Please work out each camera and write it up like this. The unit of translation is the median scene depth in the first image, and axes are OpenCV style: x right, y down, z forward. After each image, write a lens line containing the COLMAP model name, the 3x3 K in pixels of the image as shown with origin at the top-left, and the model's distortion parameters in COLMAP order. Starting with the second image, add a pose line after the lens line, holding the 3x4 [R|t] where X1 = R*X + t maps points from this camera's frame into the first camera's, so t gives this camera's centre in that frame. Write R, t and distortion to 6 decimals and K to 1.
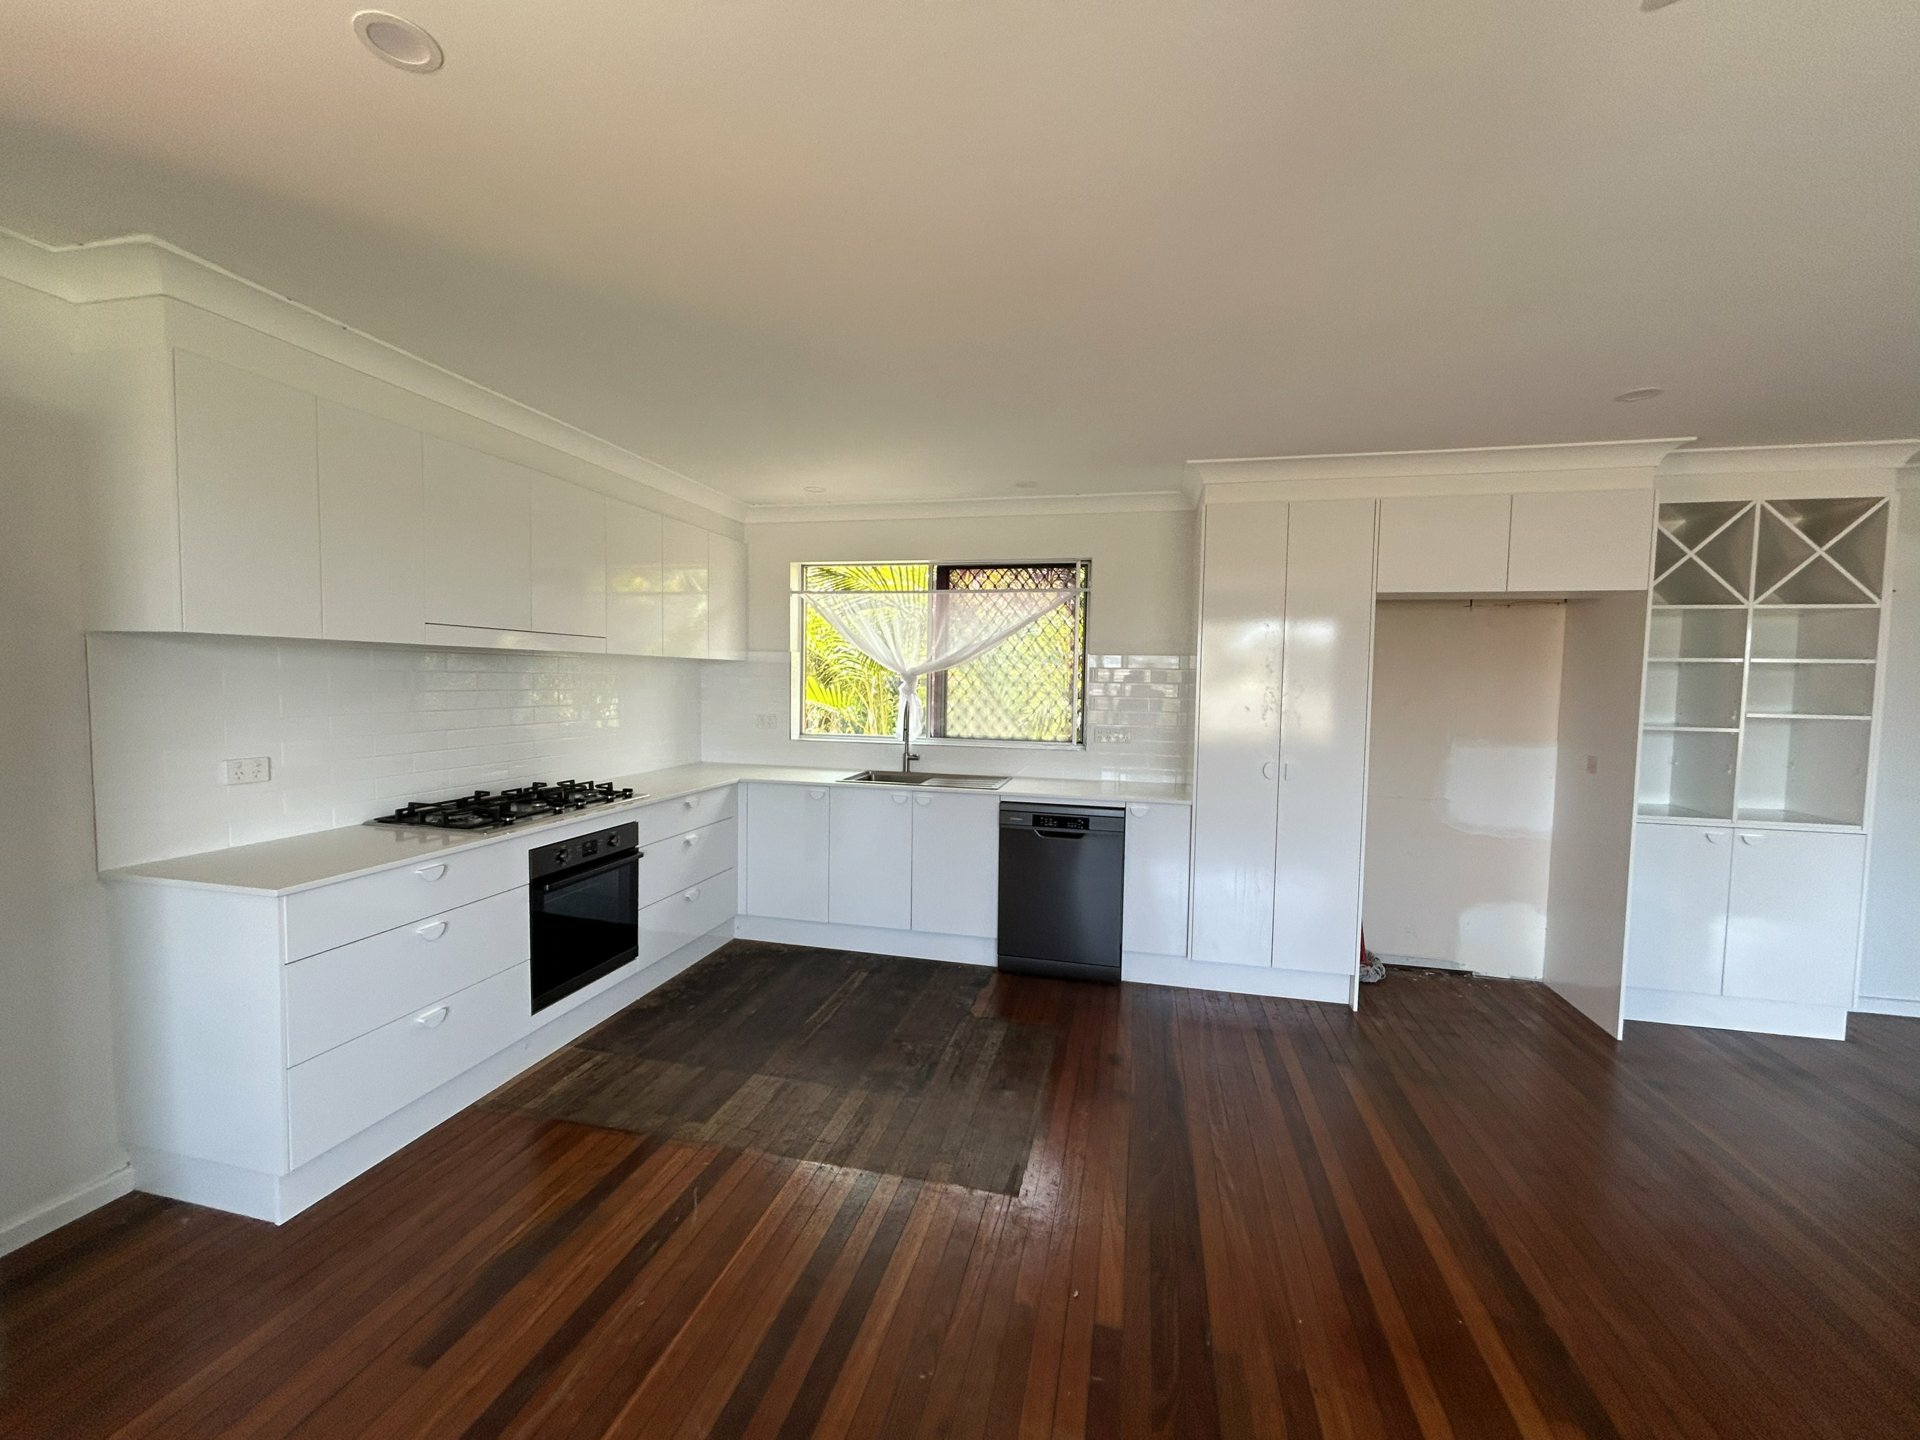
lens RADIAL K [[768.2, 0, 960.0], [0, 768.2, 720.0], [0, 0, 1]] dist [-0.011185, -0.000103]
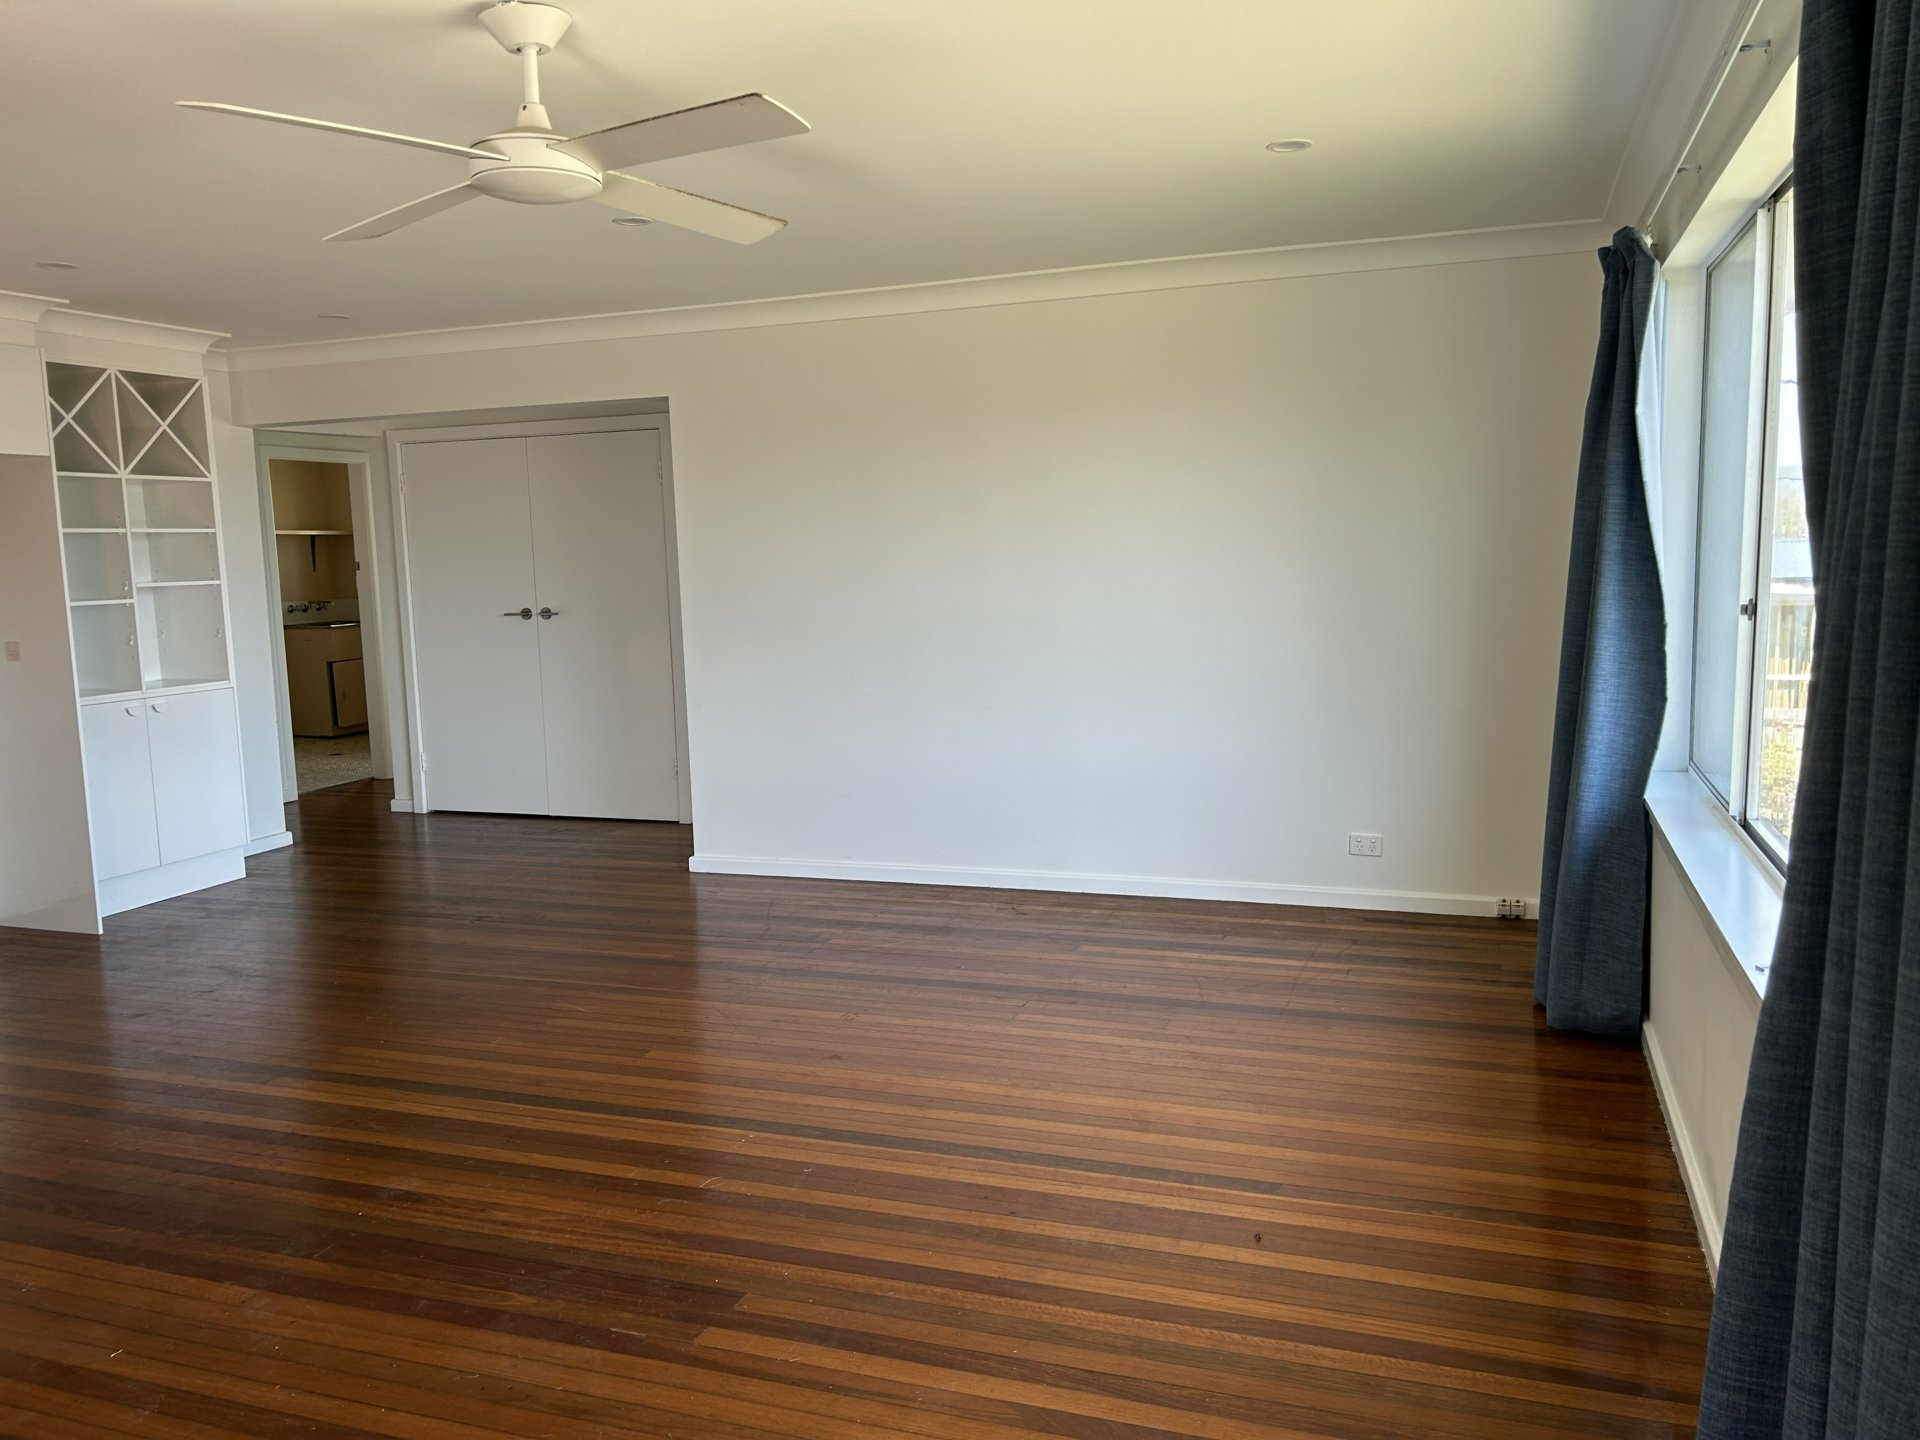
lens RADIAL K [[1449.3, 0, 960.0], [0, 1449.3, 720.0], [0, 0, 1]] dist [0.007153, 0.003431]
pose [[0.105306, -0.137202, 0.984930, -0.776371], [0.088057, 0.987832, 0.128192, 0.019336], [-0.990534, 0.073231, 0.116106, -0.293144]]
